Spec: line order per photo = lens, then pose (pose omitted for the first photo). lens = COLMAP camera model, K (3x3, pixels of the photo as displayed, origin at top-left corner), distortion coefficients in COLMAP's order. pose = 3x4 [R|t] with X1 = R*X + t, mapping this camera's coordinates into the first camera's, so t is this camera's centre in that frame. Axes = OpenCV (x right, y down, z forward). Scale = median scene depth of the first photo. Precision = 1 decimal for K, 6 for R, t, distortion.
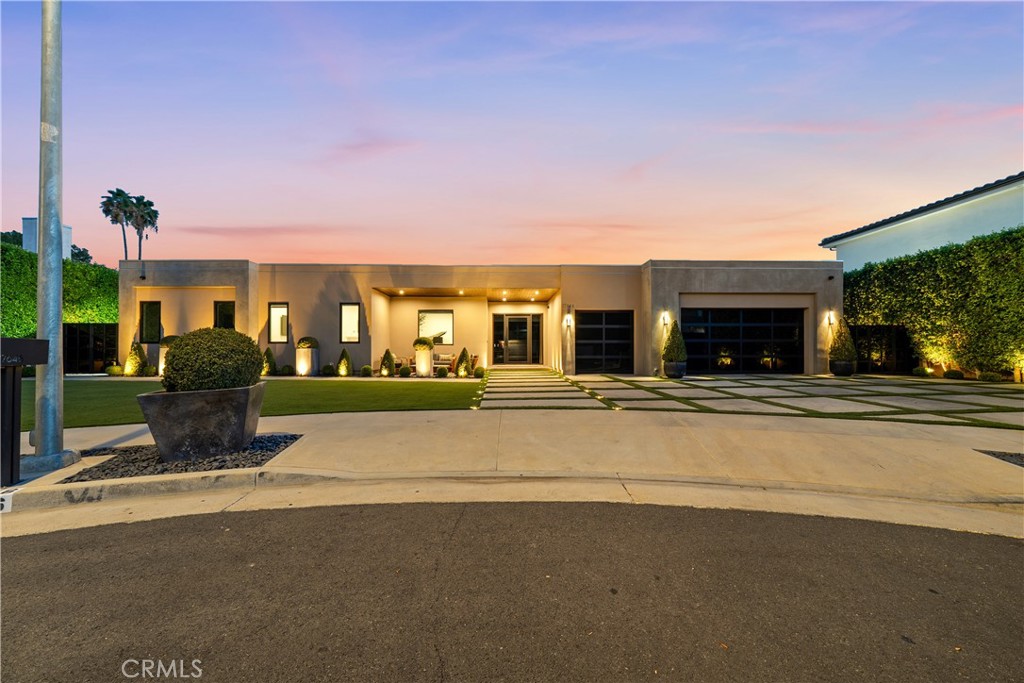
lens RADIAL K [[351.9, 0, 512.0], [0, 351.9, 342.9], [0, 0, 1]] dist [-0.008780, 0.000332]
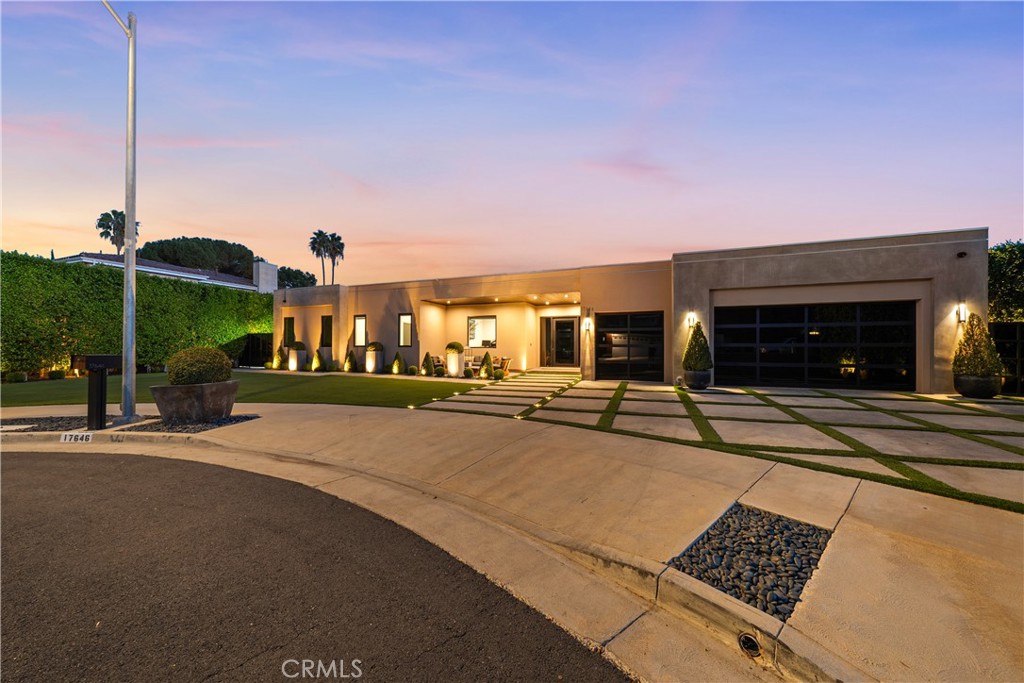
lens RADIAL K [[351.9, 0, 506.0], [0, 351.9, 342.2], [0, 0, 1]] dist [-0.008780, 0.000332]
pose [[0.921764, -0.002528, -0.387744, 0.347396], [0.004717, 0.999978, 0.004693, -0.020435], [0.387723, -0.006155, 0.921755, 0.017243]]
